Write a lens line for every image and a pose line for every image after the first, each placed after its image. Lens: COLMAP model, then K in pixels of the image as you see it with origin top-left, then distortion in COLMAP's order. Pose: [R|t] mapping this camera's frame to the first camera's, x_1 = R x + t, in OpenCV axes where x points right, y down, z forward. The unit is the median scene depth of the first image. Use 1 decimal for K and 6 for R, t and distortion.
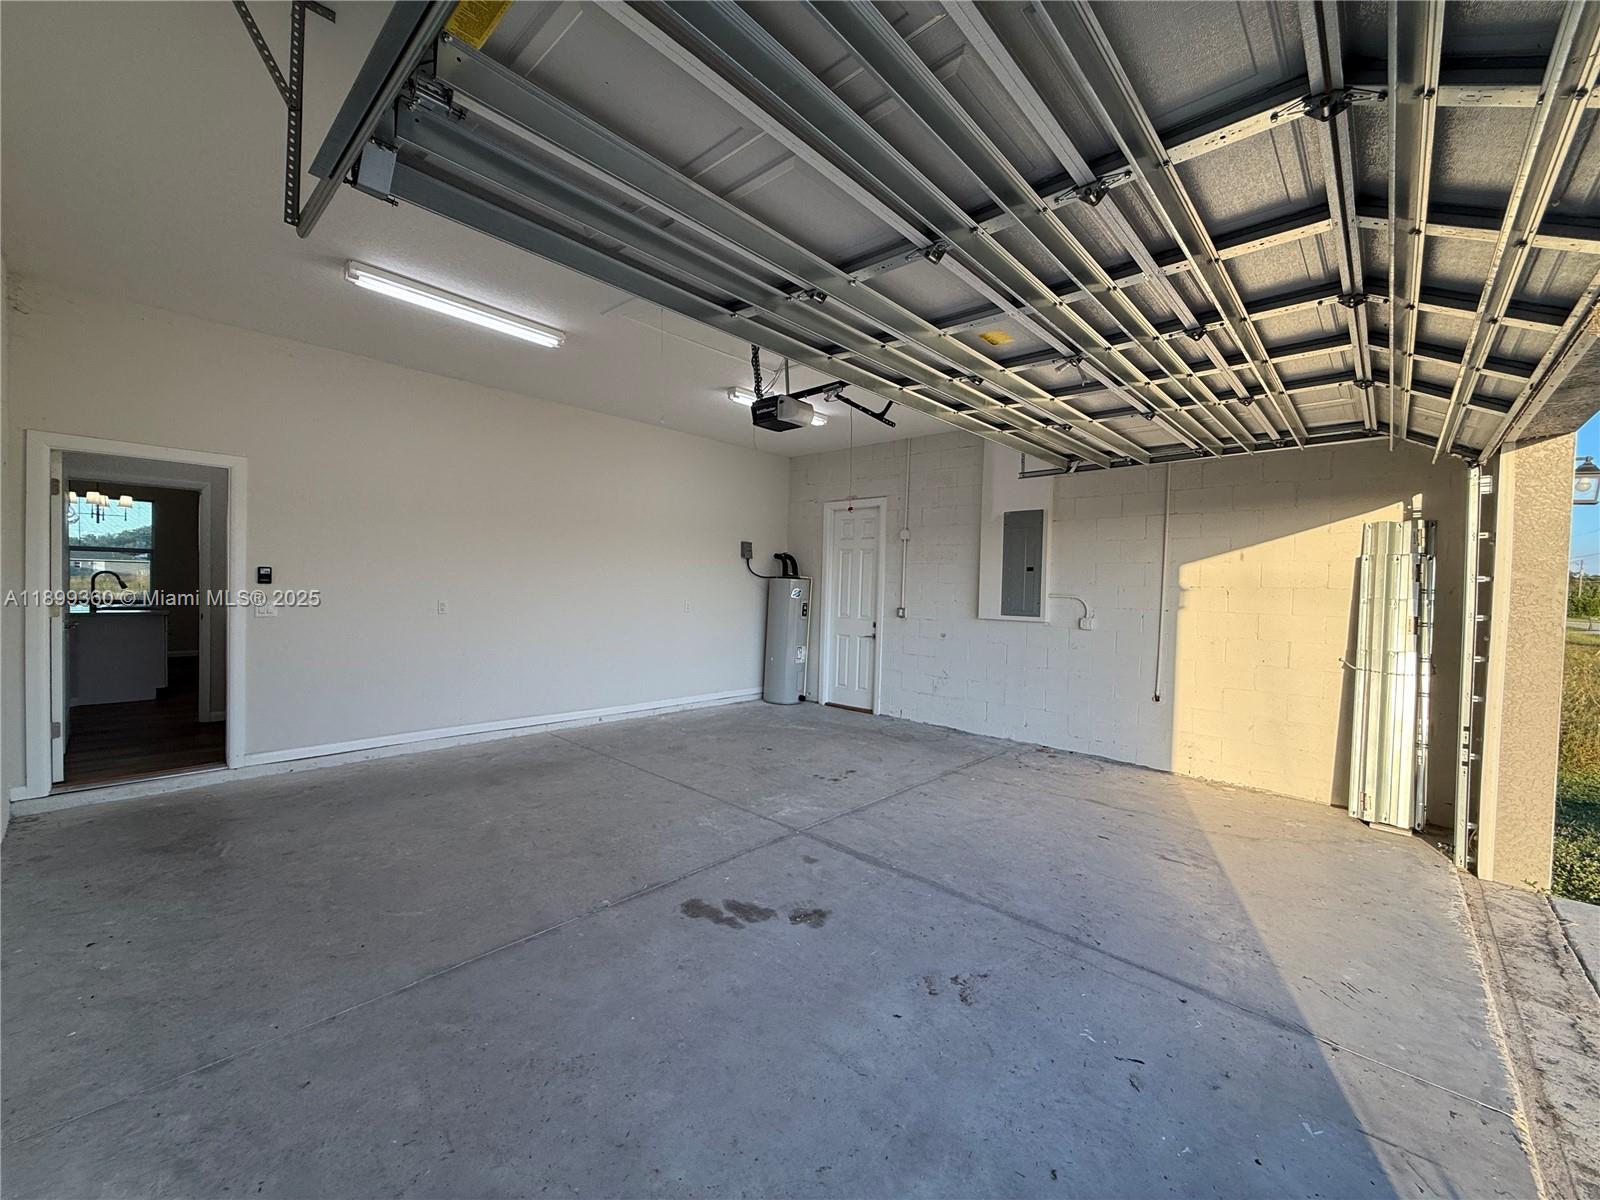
lens RADIAL K [[640.8, 0, 800.0], [0, 640.8, 600.0], [0, 0, 1]] dist [-0.000591, -0.000125]
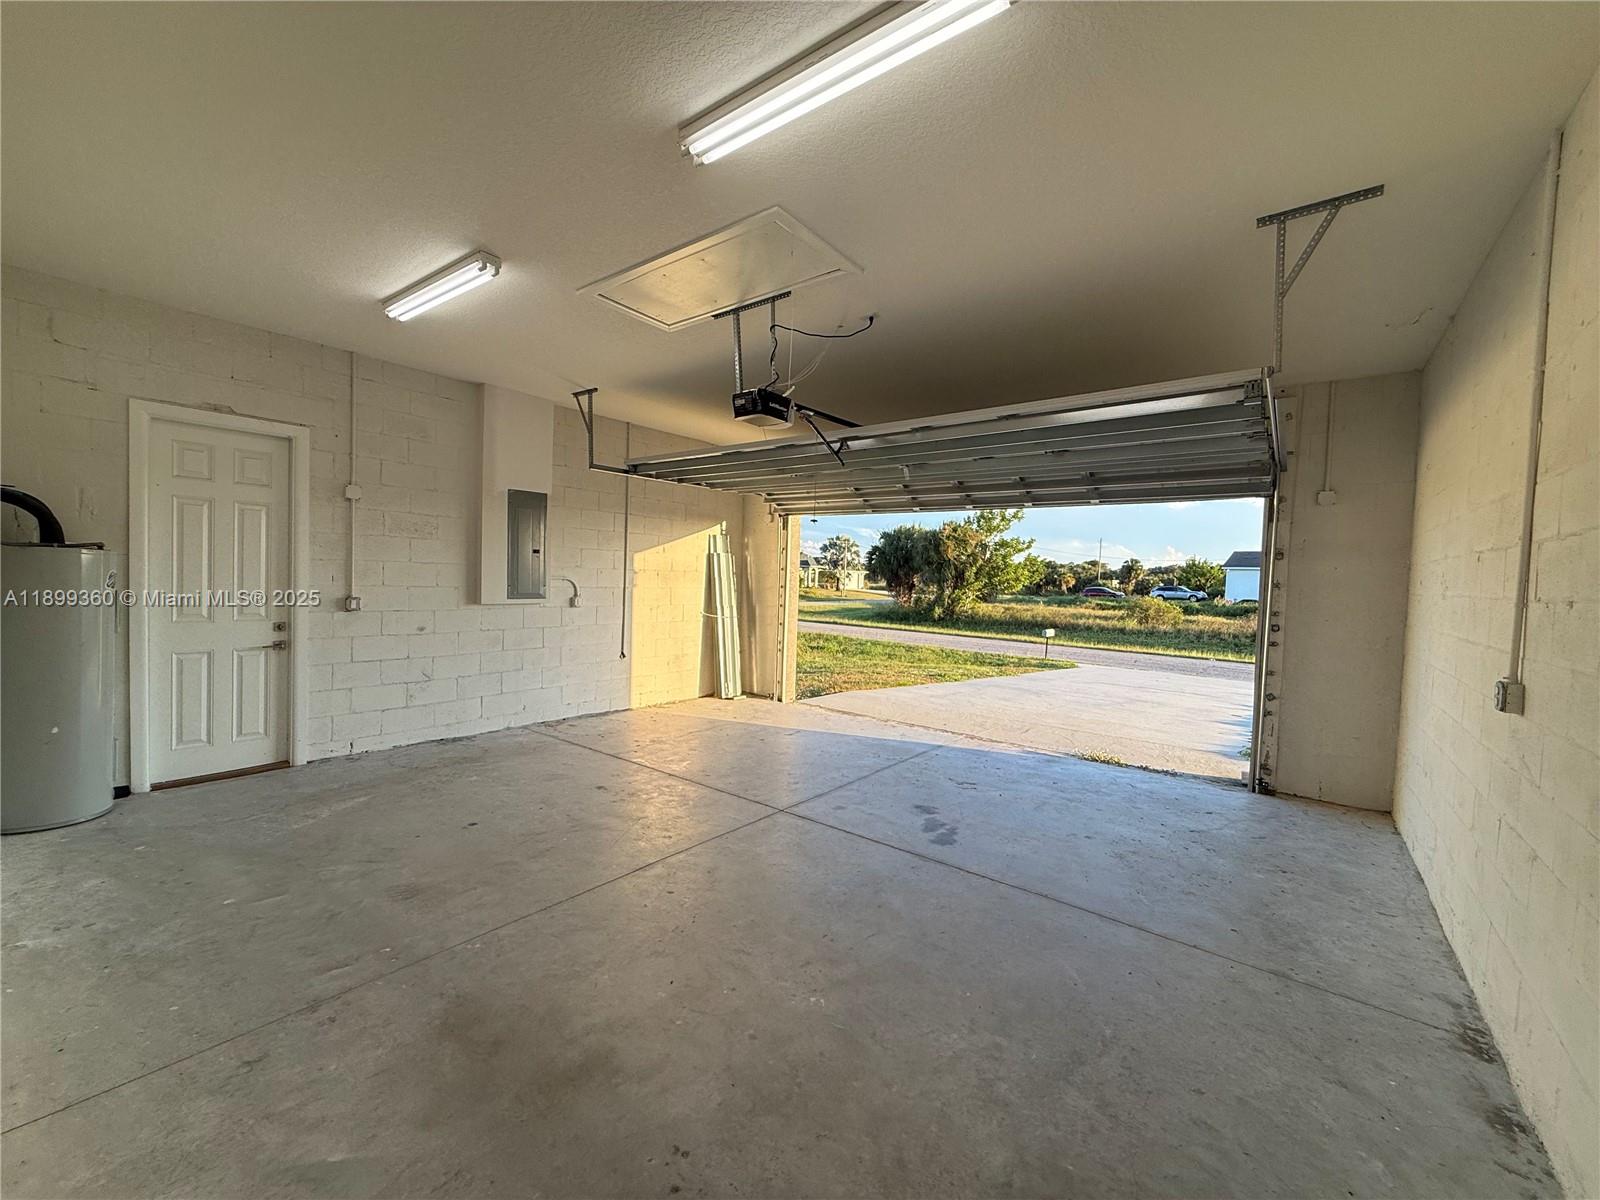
lens RADIAL K [[640.8, 0, 800.0], [0, 640.8, 600.0], [0, 0, 1]] dist [-0.000591, -0.000125]
pose [[-0.092286, -0.065494, 0.993576, -0.789605], [-0.013892, 0.997822, 0.064484, -0.049609], [-0.995636, -0.007852, -0.092995, 0.798570]]
